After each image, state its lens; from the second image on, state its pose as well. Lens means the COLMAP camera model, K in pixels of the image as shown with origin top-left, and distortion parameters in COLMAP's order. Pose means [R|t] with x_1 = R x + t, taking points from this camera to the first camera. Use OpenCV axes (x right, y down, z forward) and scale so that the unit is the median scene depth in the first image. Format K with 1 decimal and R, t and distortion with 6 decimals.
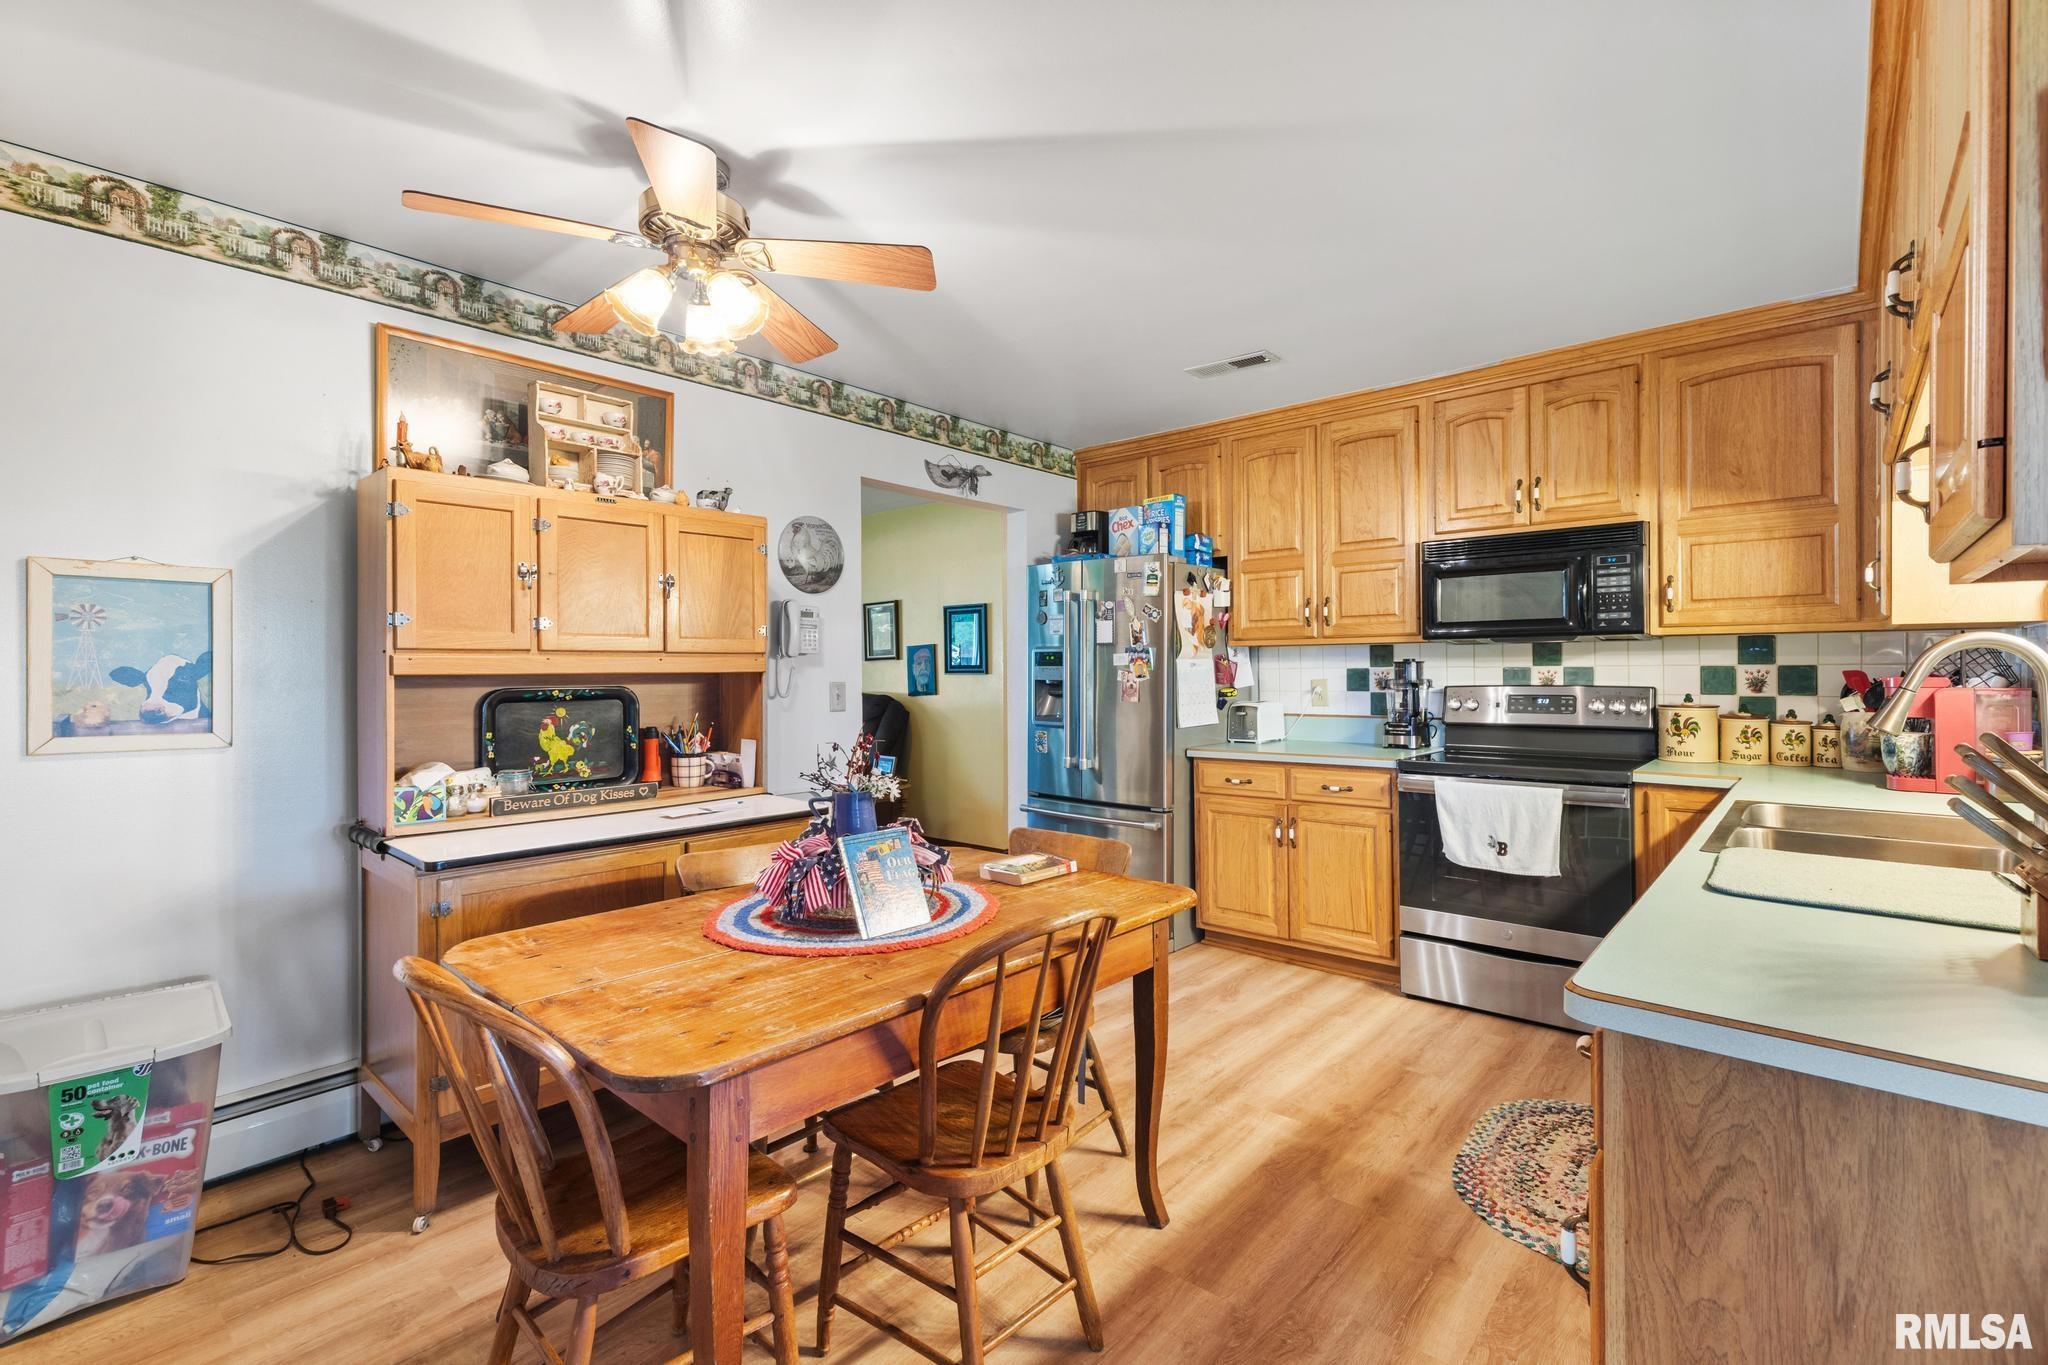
lens RADIAL K [[909.7, 0, 1040.3], [0, 909.7, 681.5], [0, 0, 1]] dist [0.004210, 0.000059]
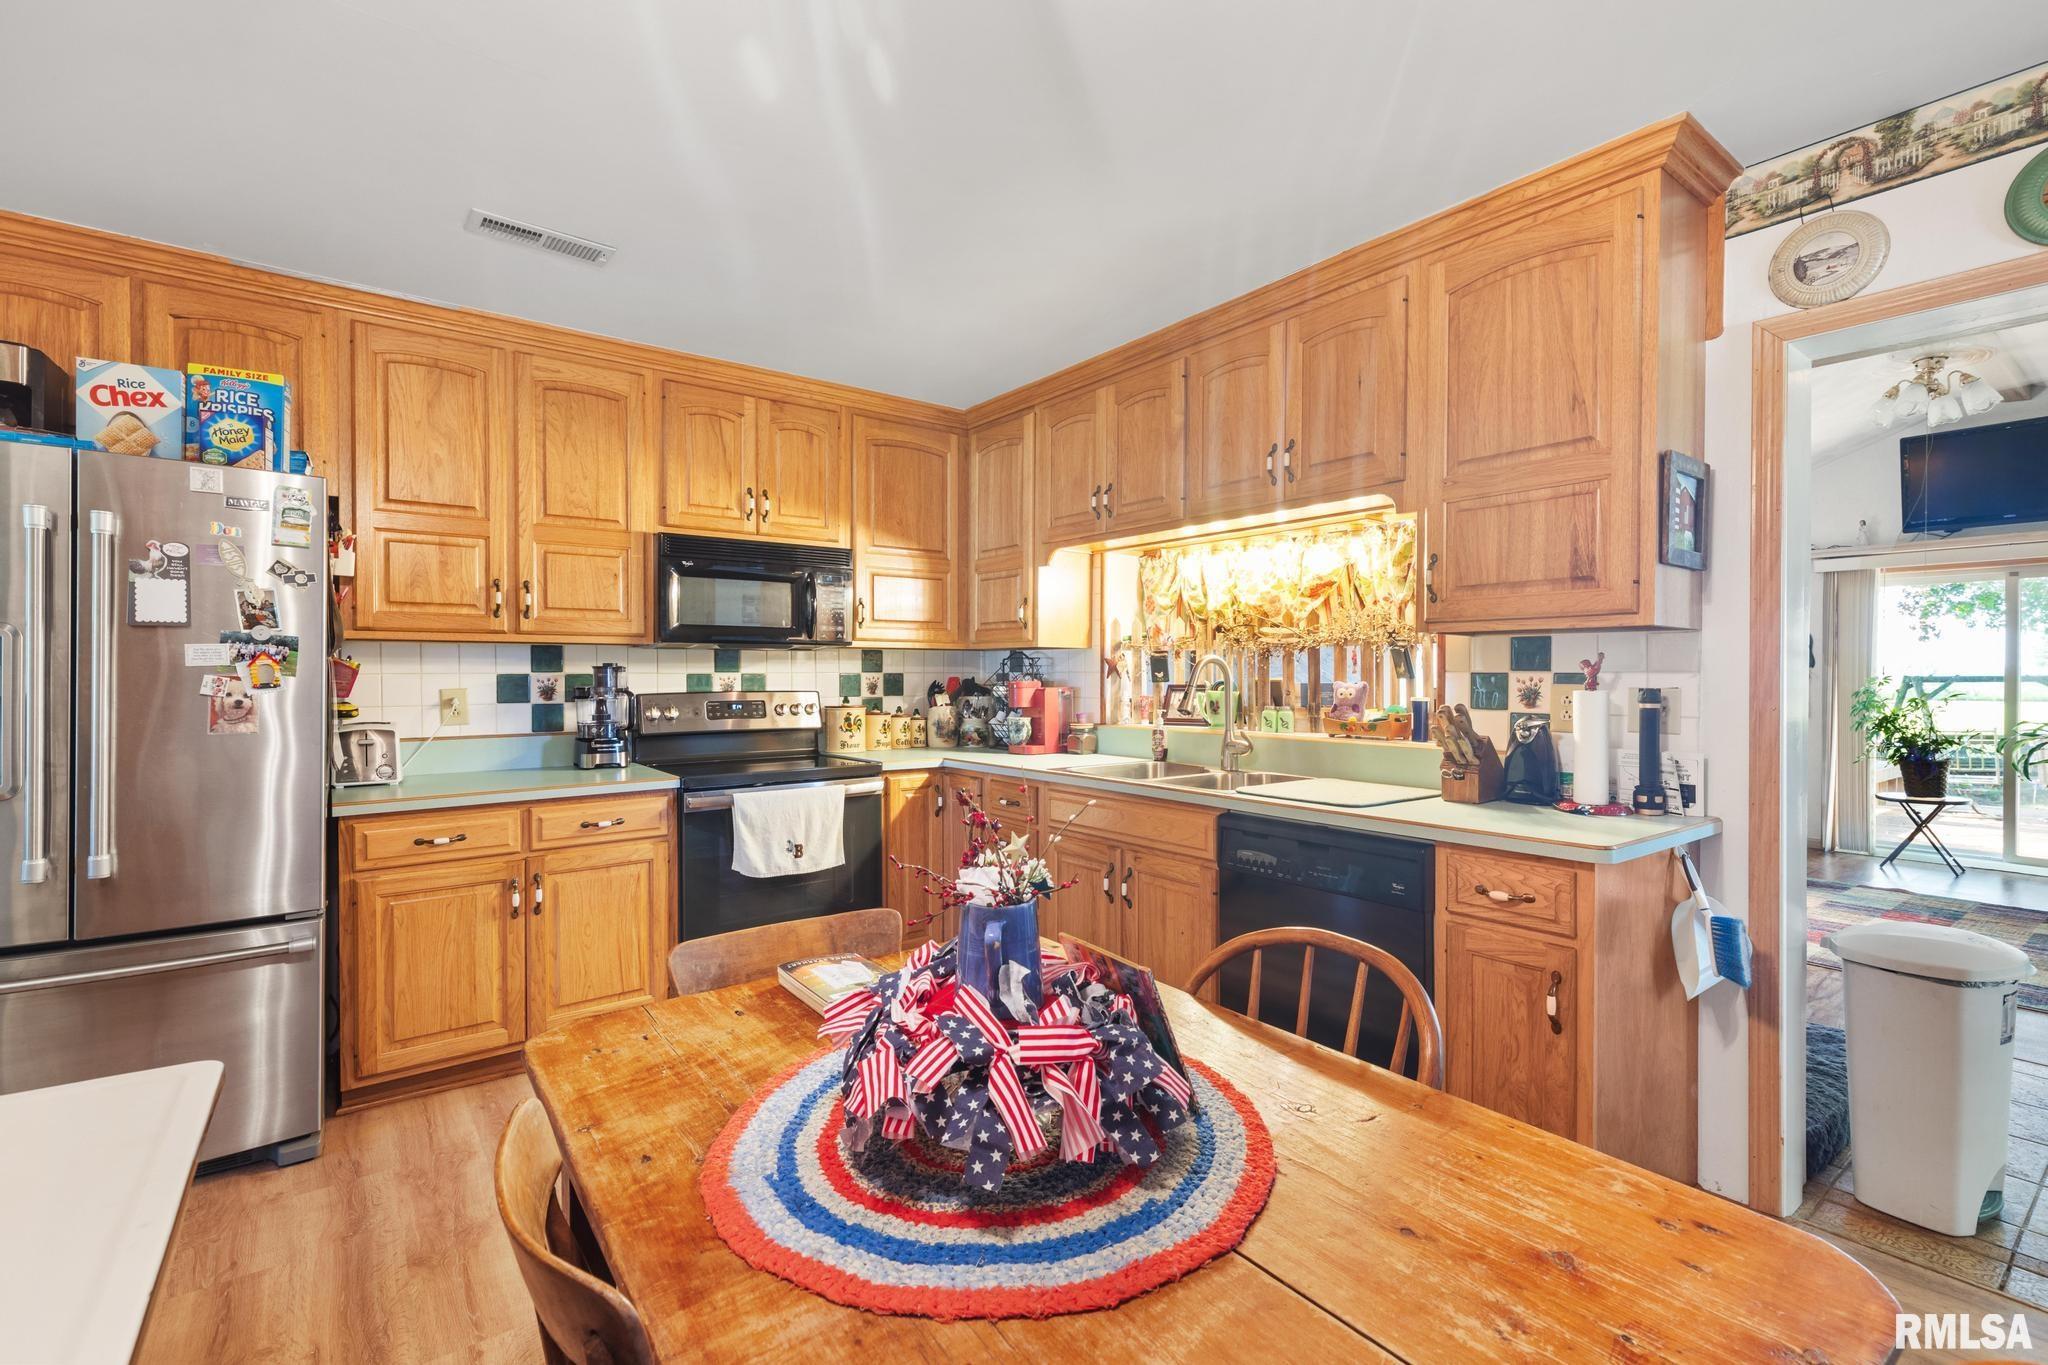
lens RADIAL K [[909.7, 0, 1040.3], [0, 909.7, 681.5], [0, 0, 1]] dist [0.004210, 0.000059]
pose [[0.203448, -0.002324, 0.979083, -0.367704], [0.012283, 0.999925, -0.000179, -0.002396], [-0.979009, 0.012063, 0.203461, 0.445250]]
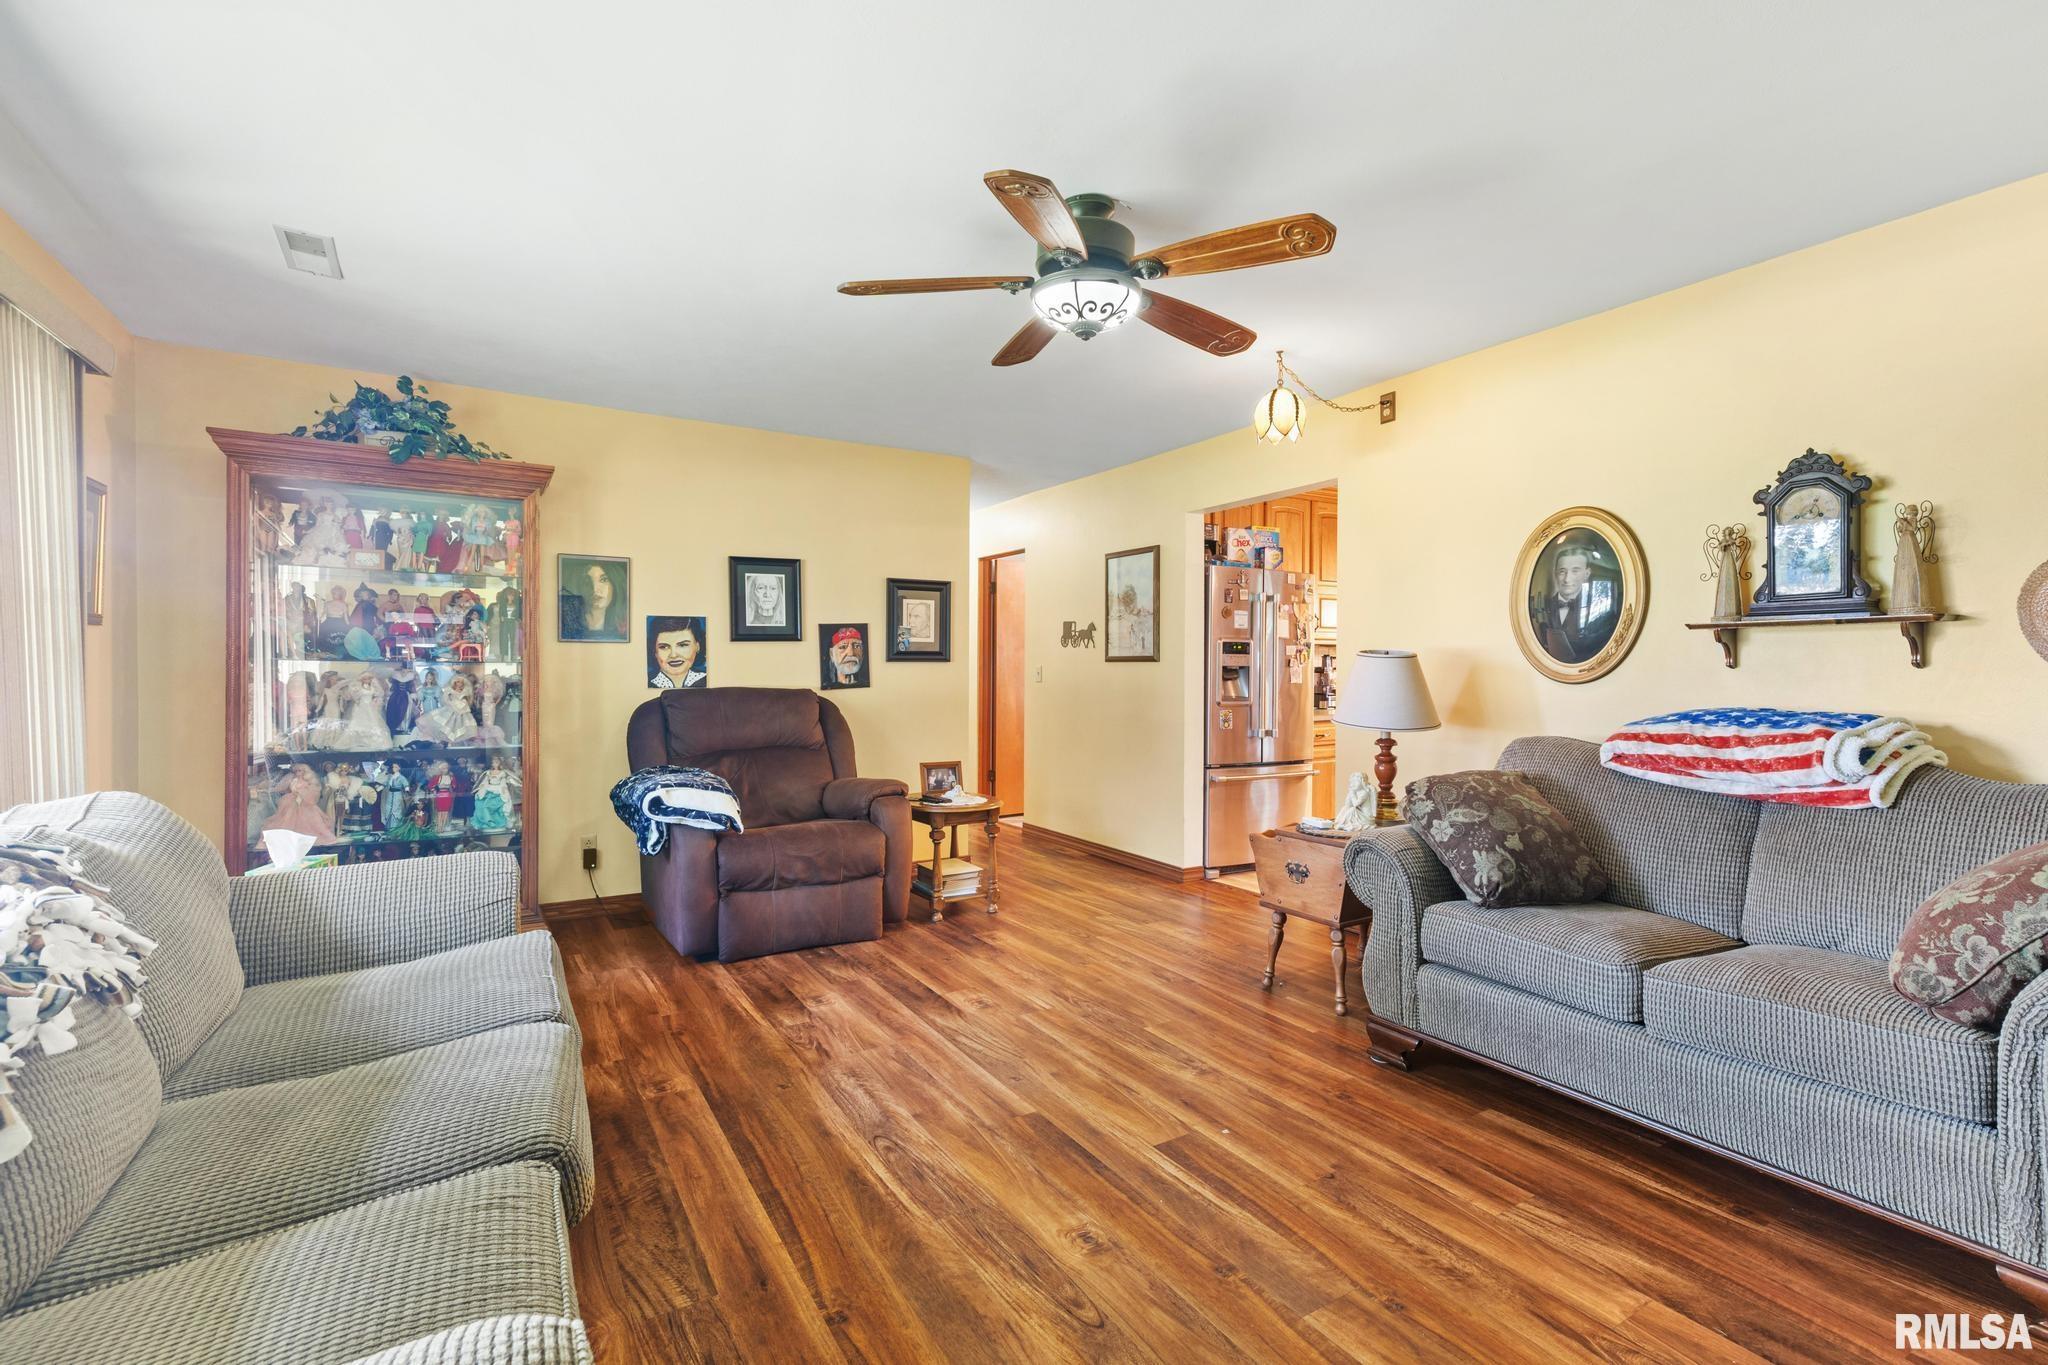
lens RADIAL K [[909.7, 0, 1040.3], [0, 909.7, 681.5], [0, 0, 1]] dist [0.004210, 0.000059]
pose [[0.293098, -0.003524, 0.956076, -1.392965], [0.009173, 0.999958, 0.000873, 0.017511], [-0.956038, 0.008514, 0.293118, 1.056680]]
